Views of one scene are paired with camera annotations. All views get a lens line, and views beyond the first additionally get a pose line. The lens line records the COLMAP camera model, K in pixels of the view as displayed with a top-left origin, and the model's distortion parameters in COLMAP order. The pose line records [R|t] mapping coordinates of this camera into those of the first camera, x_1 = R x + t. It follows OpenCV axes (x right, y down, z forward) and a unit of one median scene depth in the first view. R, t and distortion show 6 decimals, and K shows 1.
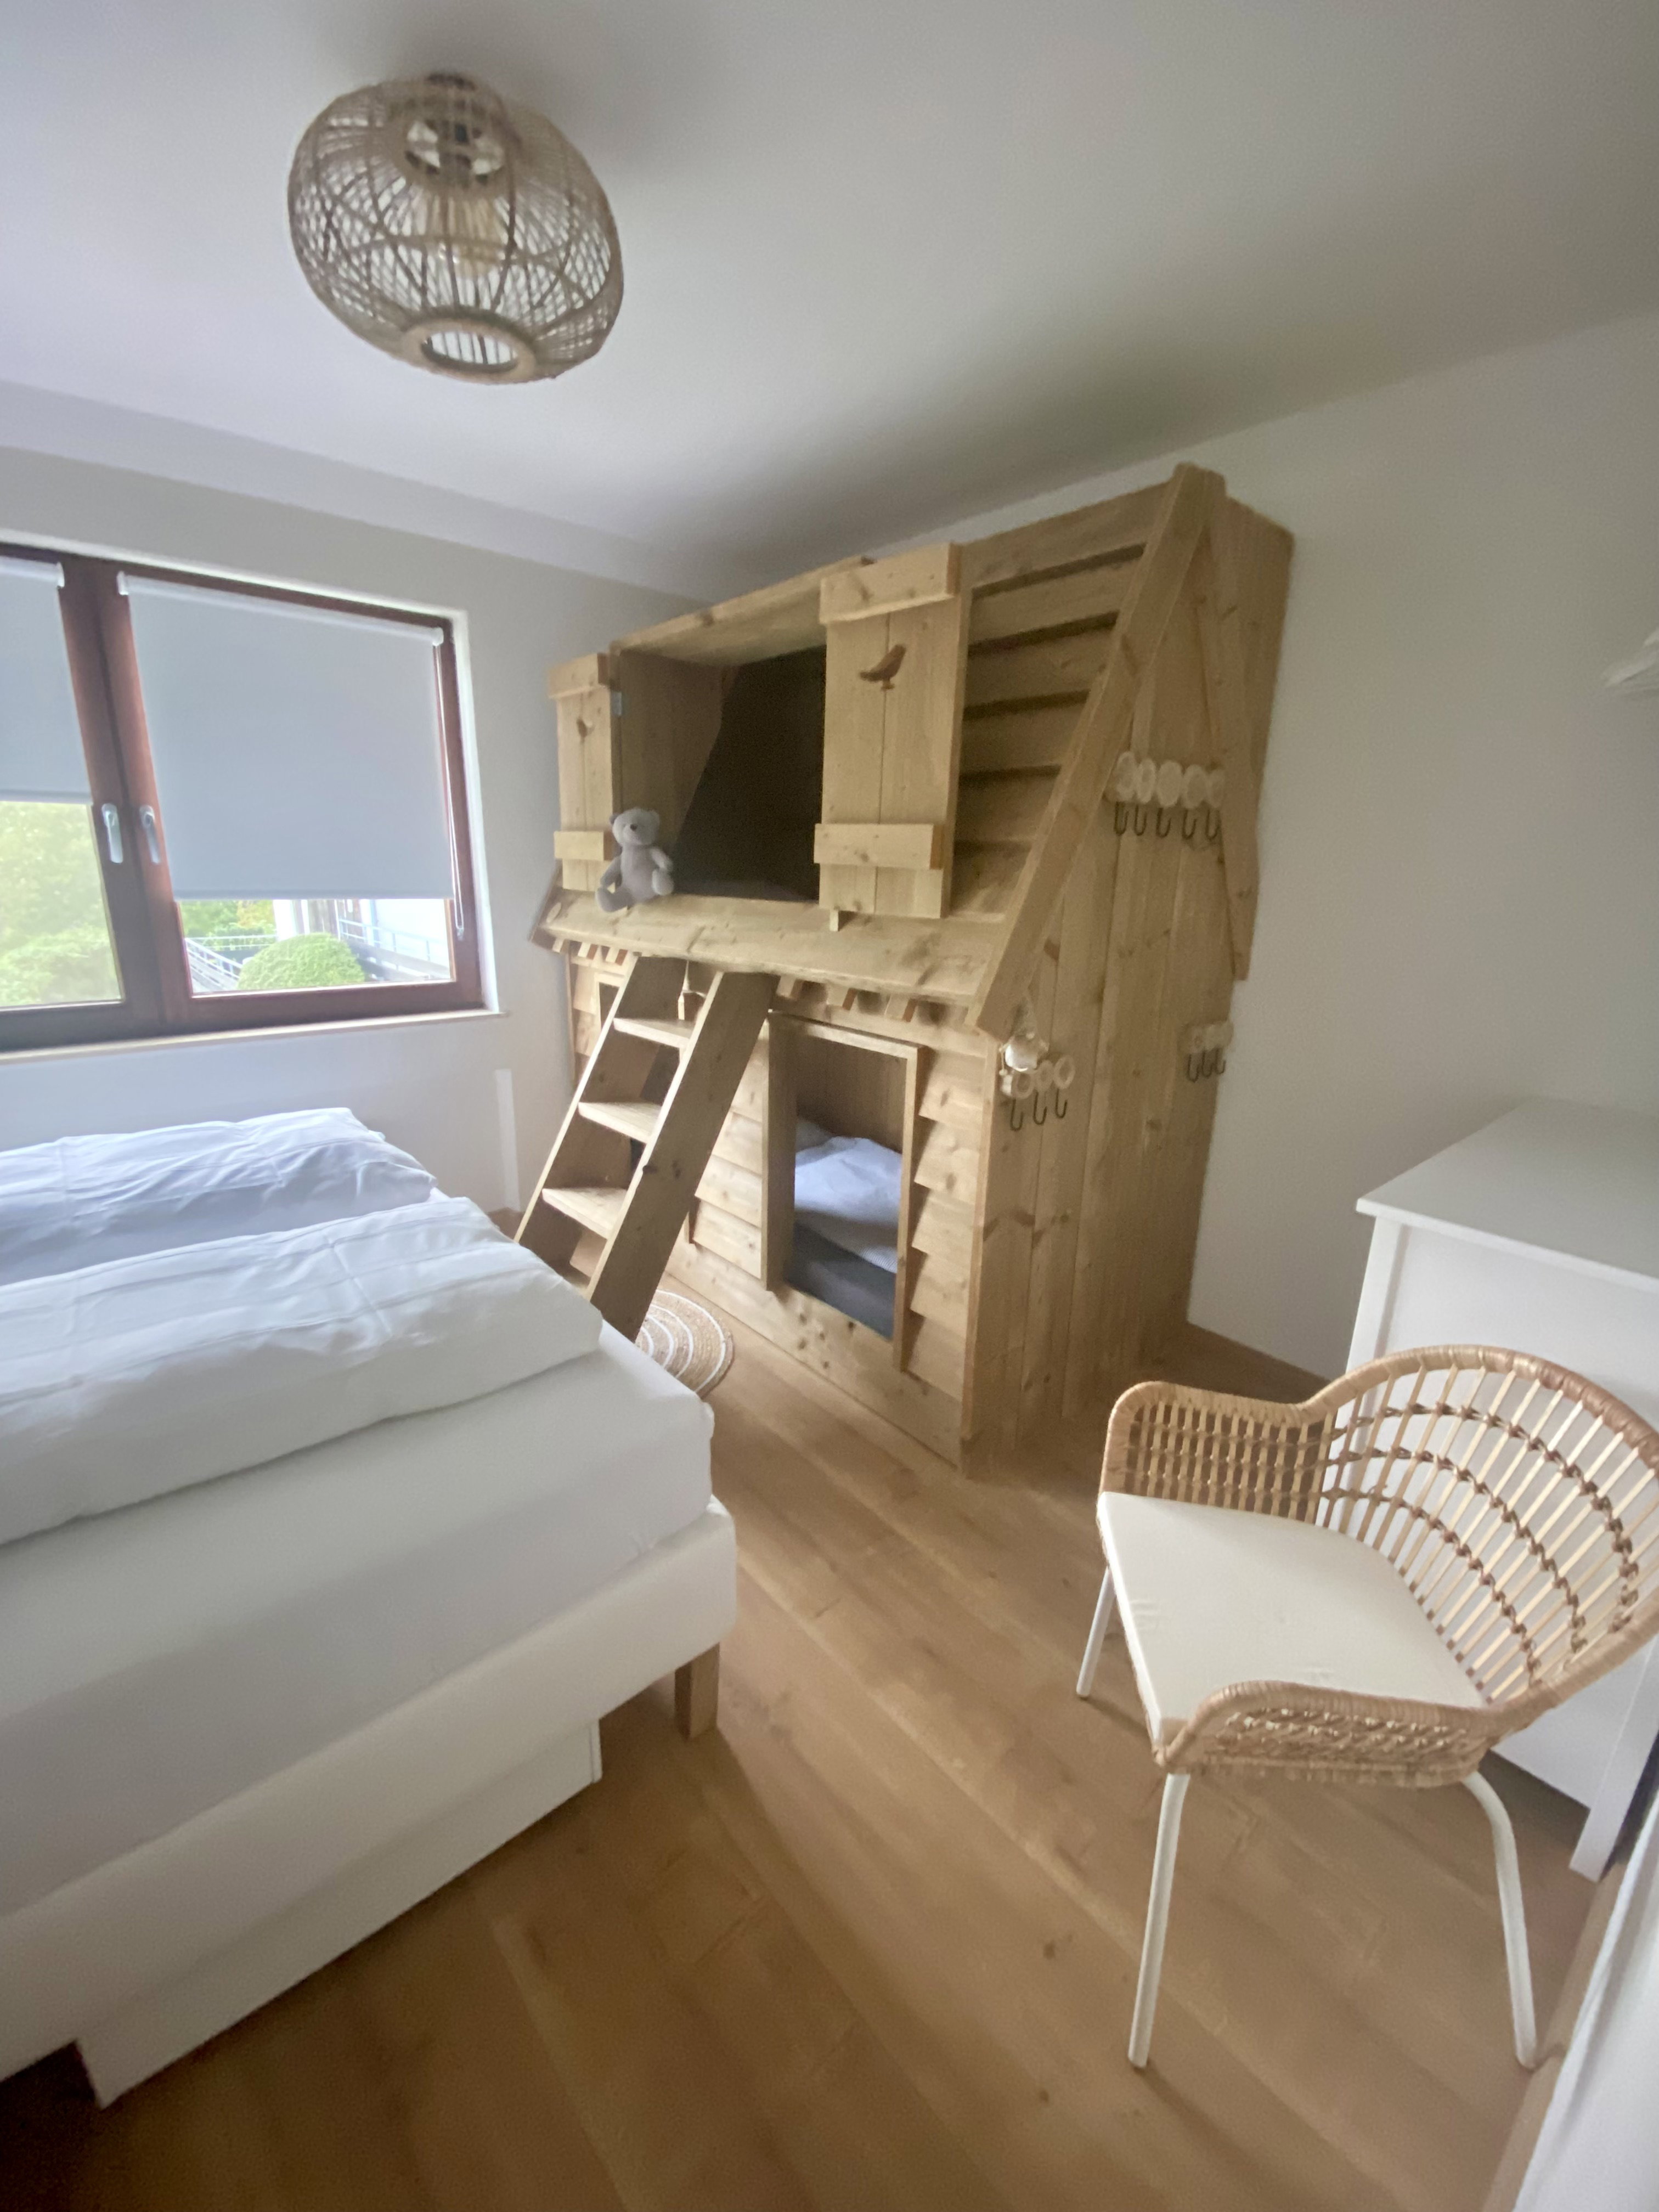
lens RADIAL K [[896.9, 0, 811.5], [0, 896.9, 1097.7], [0, 0, 1]] dist [-0.016231, -0.003933]
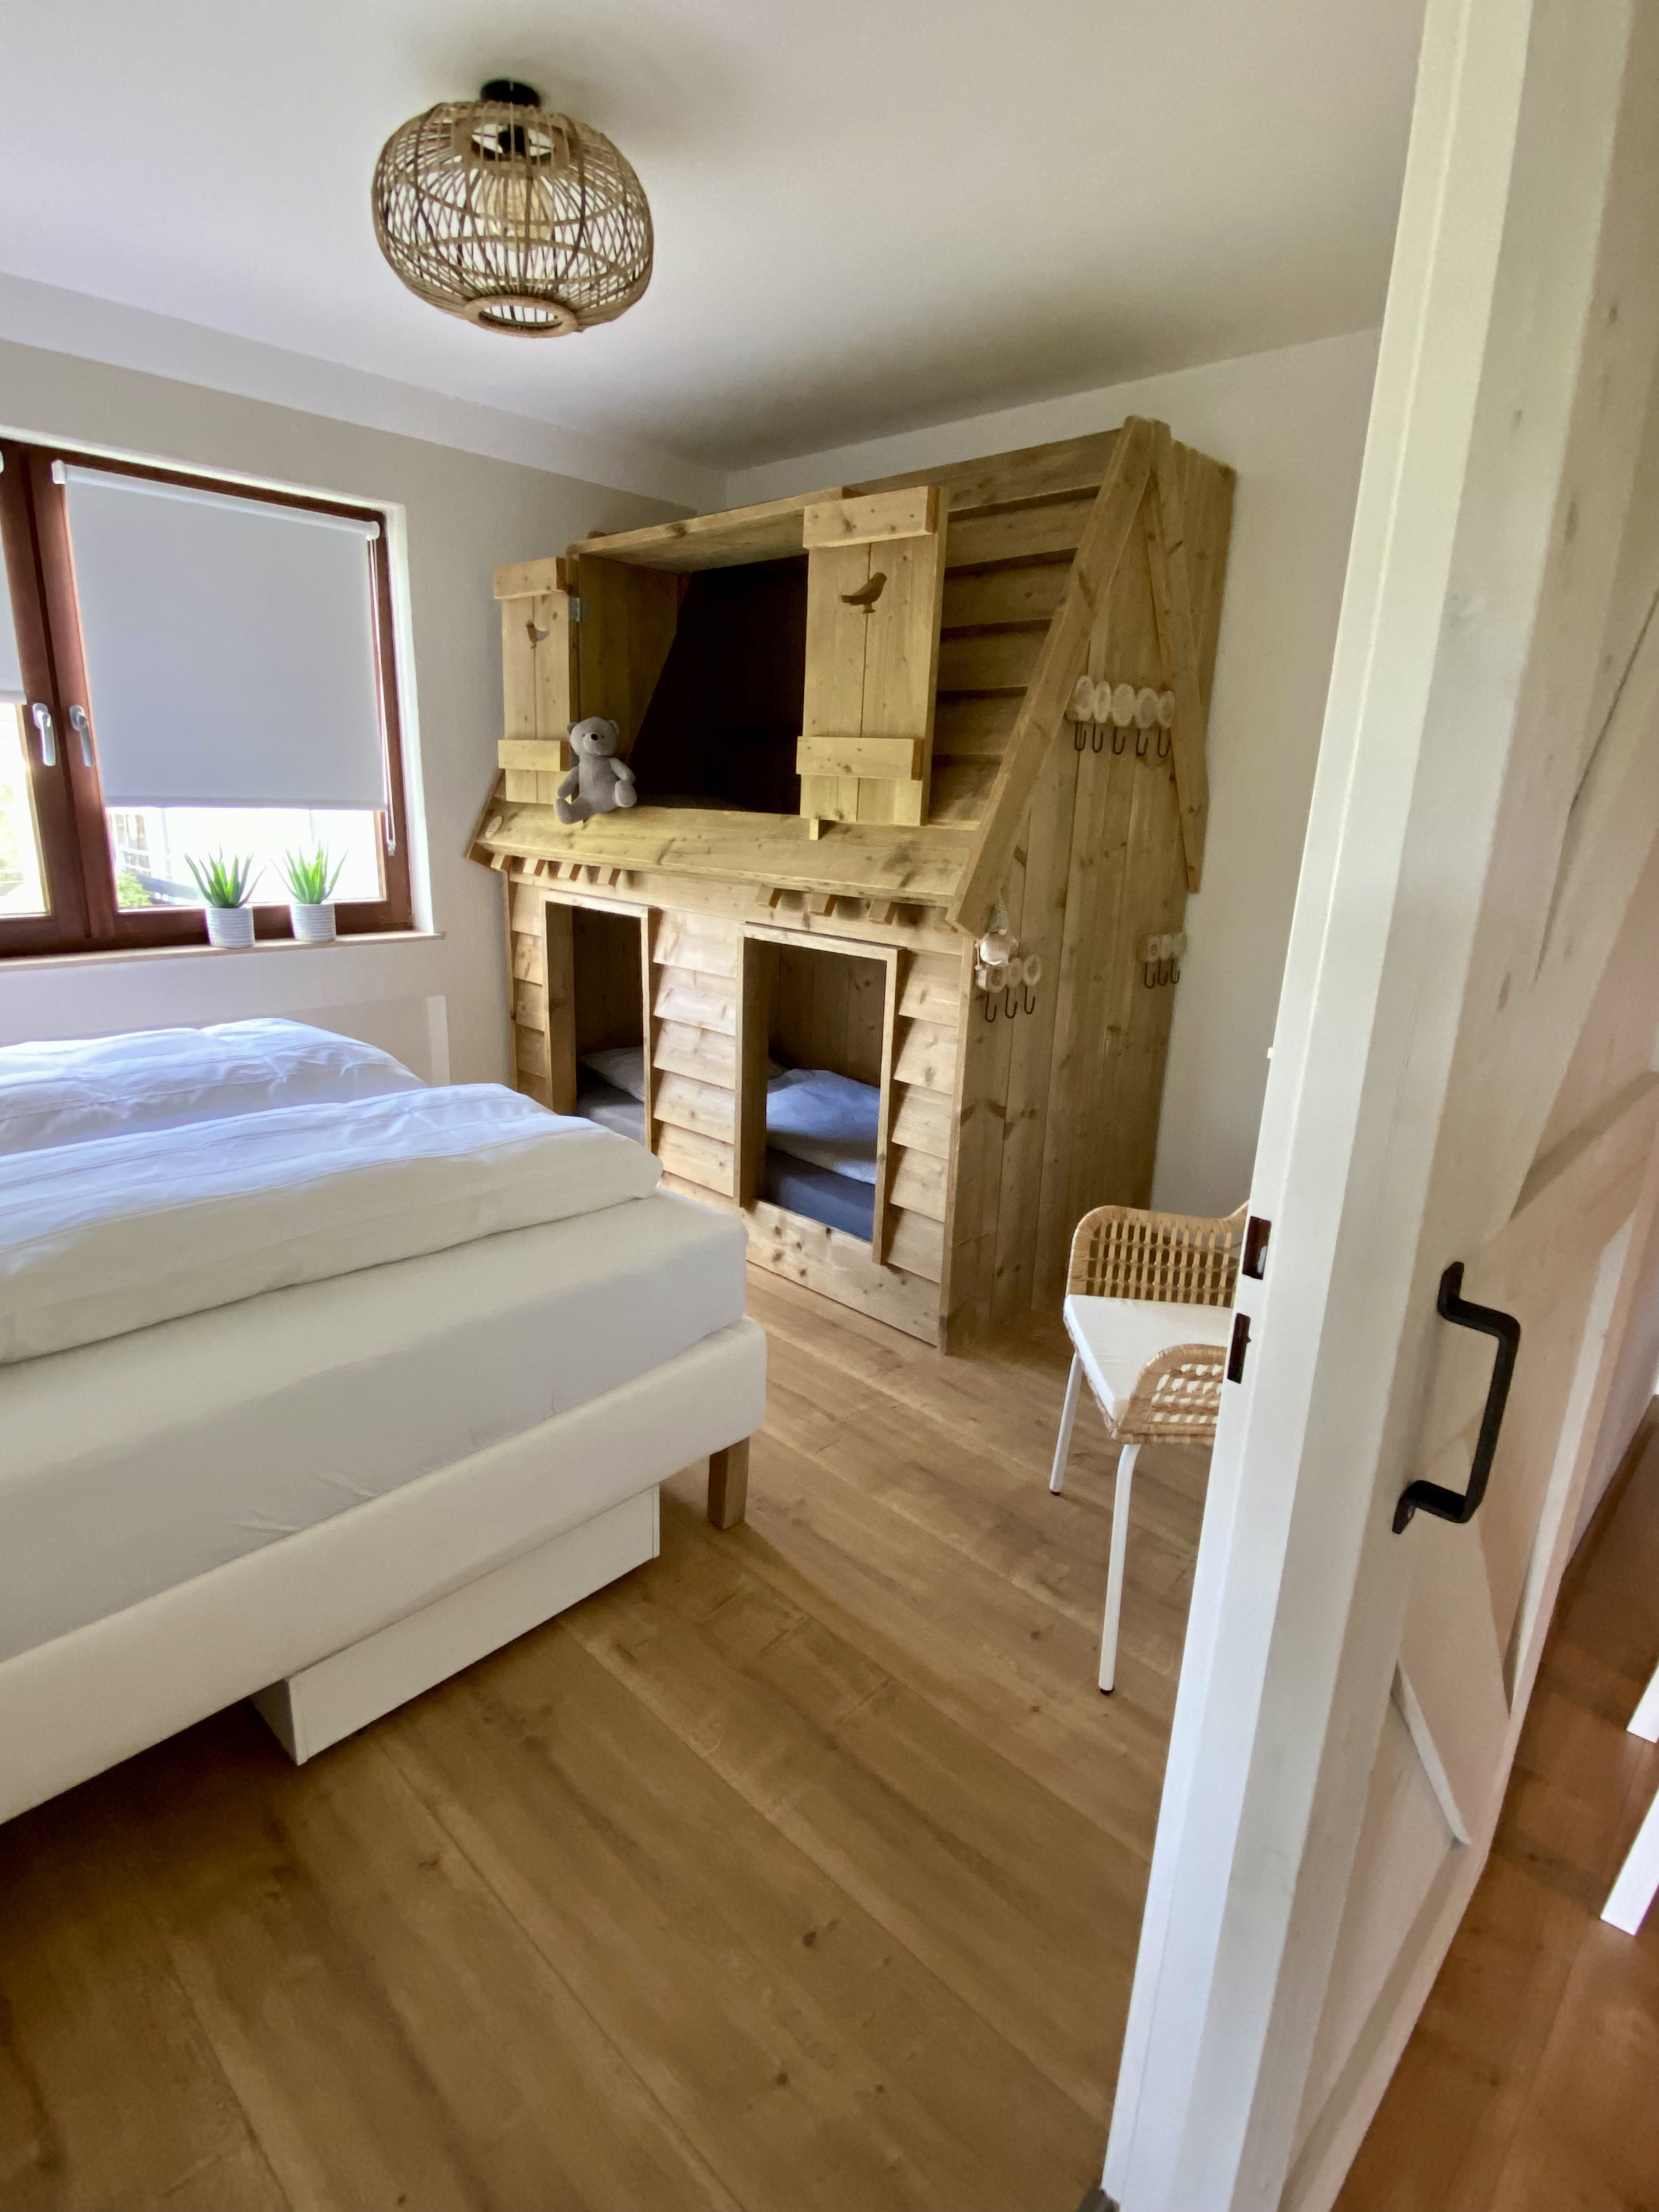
lens RADIAL K [[1119.3, 0, 824.5], [0, 1119.3, 1101.7], [0, 0, 1]] dist [-0.032409, 0.001178]
pose [[0.994785, -0.014938, 0.100894, -0.098457], [0.012934, 0.999707, 0.020482, 0.092327], [-0.101171, -0.019071, 0.994686, -0.299571]]
